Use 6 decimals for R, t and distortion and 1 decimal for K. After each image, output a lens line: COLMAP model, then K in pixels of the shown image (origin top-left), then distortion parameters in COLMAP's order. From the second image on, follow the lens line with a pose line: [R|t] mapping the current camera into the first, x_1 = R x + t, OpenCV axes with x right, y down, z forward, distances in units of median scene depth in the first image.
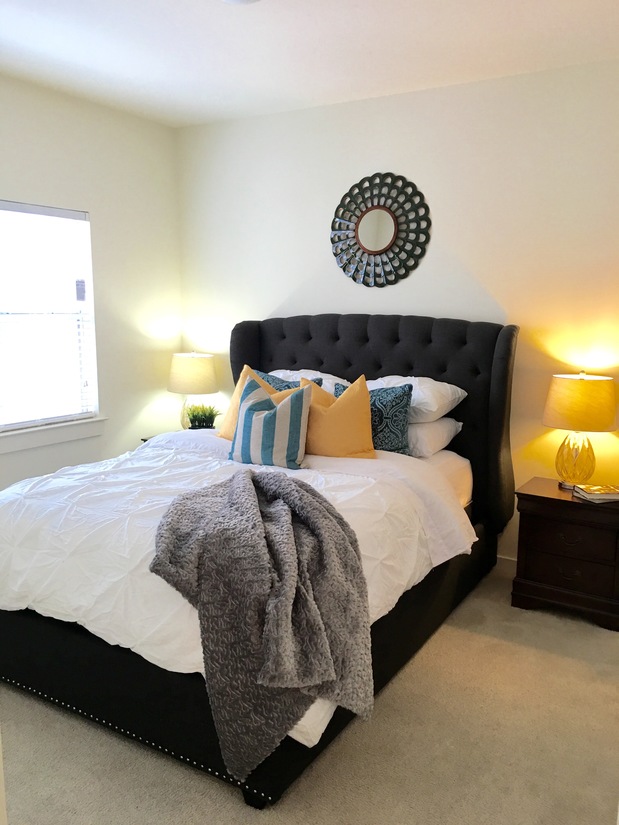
lens RADIAL K [[681.9, 0, 309.5], [0, 681.9, 412.5], [0, 0, 1]] dist [0.009560, 0.006376]
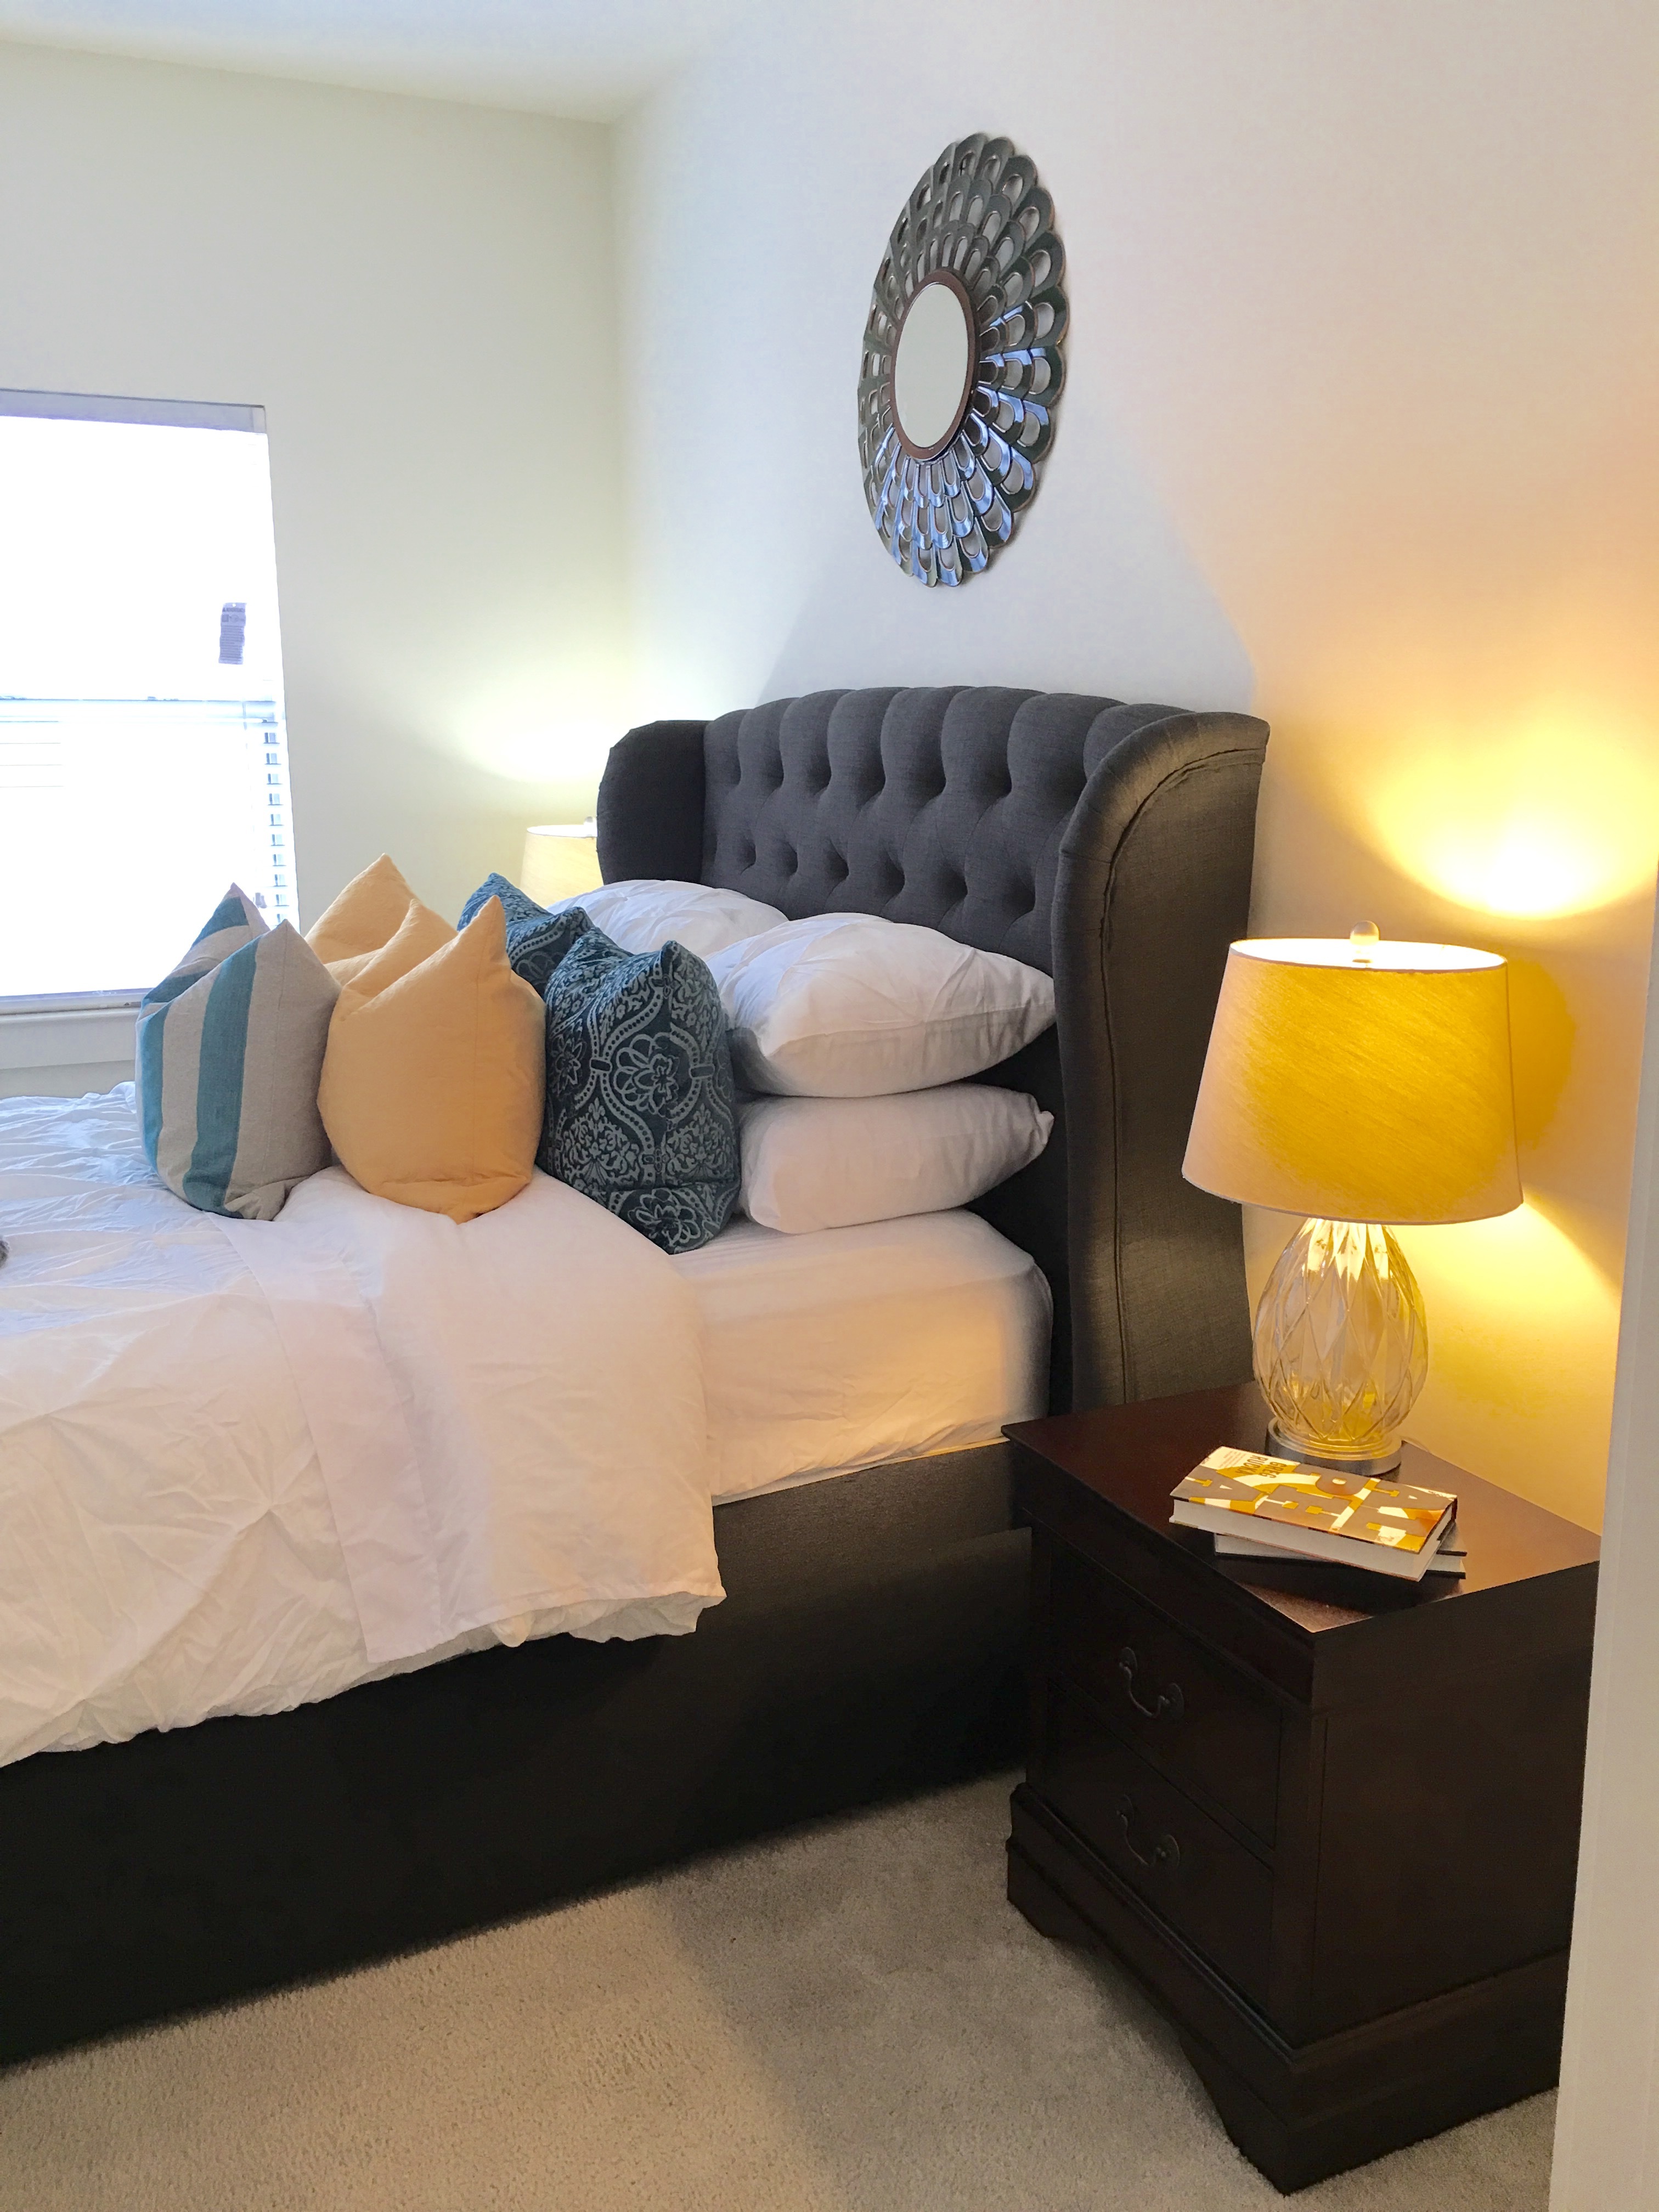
lens RADIAL K [[1828.4, 0, 829.5], [0, 1828.4, 1106.0], [0, 0, 1]] dist [0.009560, 0.006376]
pose [[0.852847, 0.099876, -0.512520, 0.465057], [-0.074406, 0.994765, 0.070039, -0.027171], [0.516833, -0.021598, 0.855814, 0.364280]]
